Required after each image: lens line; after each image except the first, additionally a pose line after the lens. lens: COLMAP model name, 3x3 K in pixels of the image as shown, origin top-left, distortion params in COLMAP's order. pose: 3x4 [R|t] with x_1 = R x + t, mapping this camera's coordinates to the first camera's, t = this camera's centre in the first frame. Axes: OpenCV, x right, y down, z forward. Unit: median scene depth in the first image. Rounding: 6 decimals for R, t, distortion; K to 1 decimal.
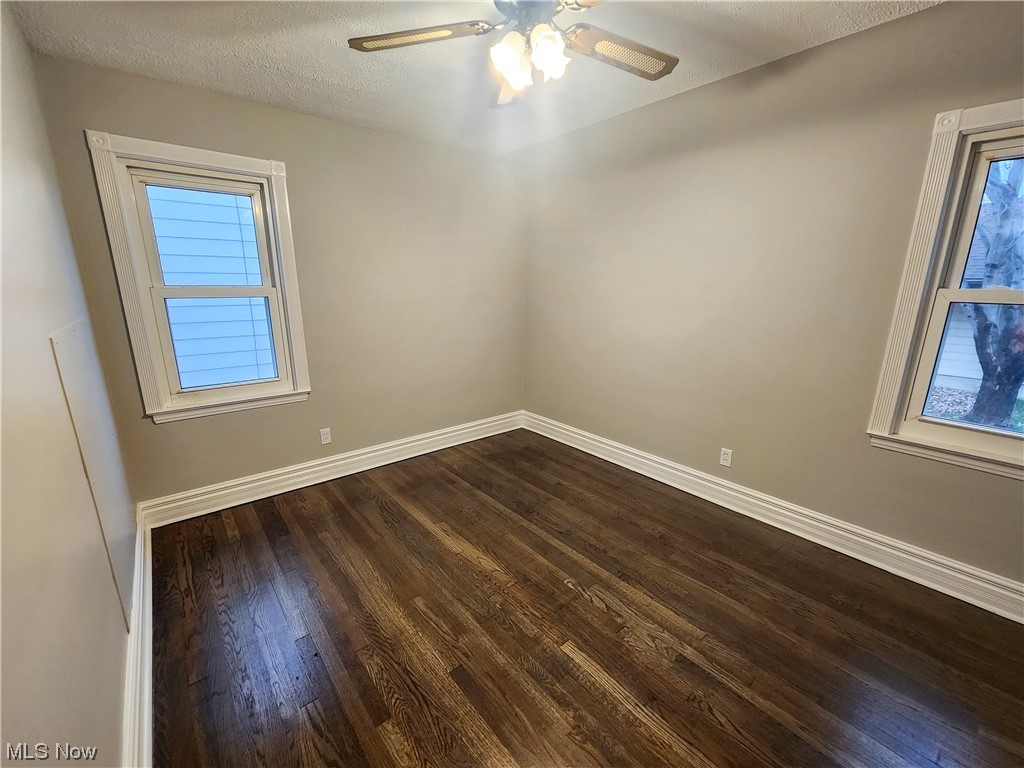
lens RADIAL K [[419.7, 0, 512.3], [0, 419.7, 385.8], [0, 0, 1]] dist [0.007425, -0.000787]
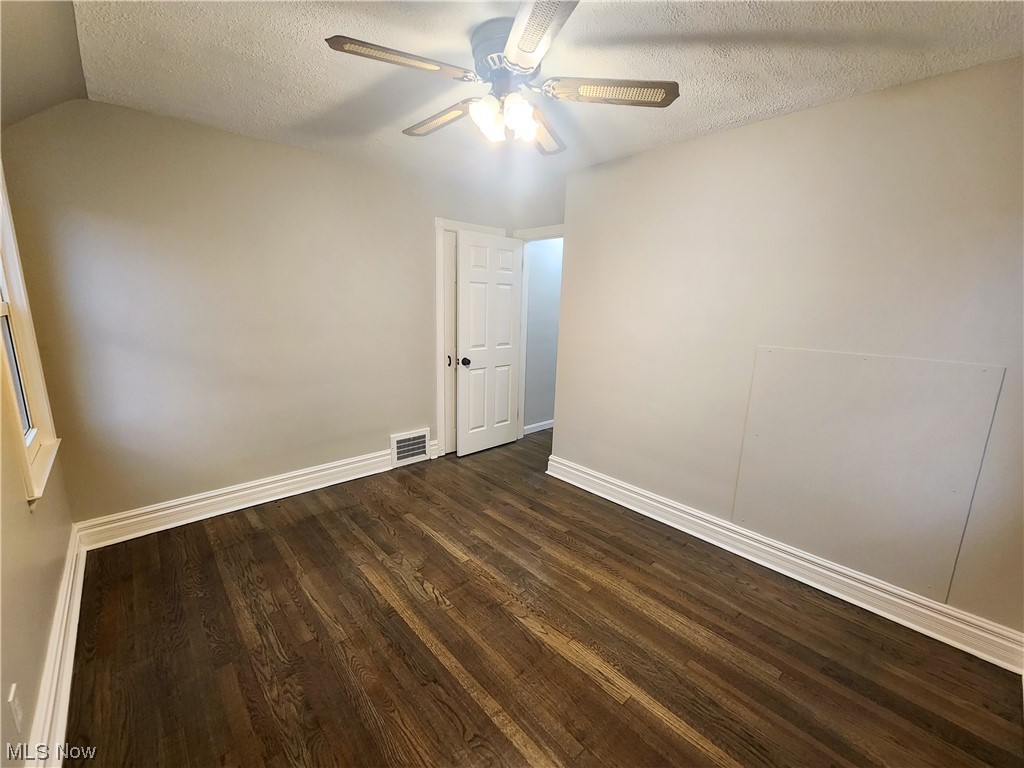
lens RADIAL K [[419.7, 0, 512.3], [0, 419.7, 385.6], [0, 0, 1]] dist [0.007425, -0.000787]
pose [[-0.998452, -0.021636, -0.051238, 0.045156], [-0.041383, 0.904490, 0.424482, -0.429281], [0.037160, 0.425946, -0.903985, 1.661822]]
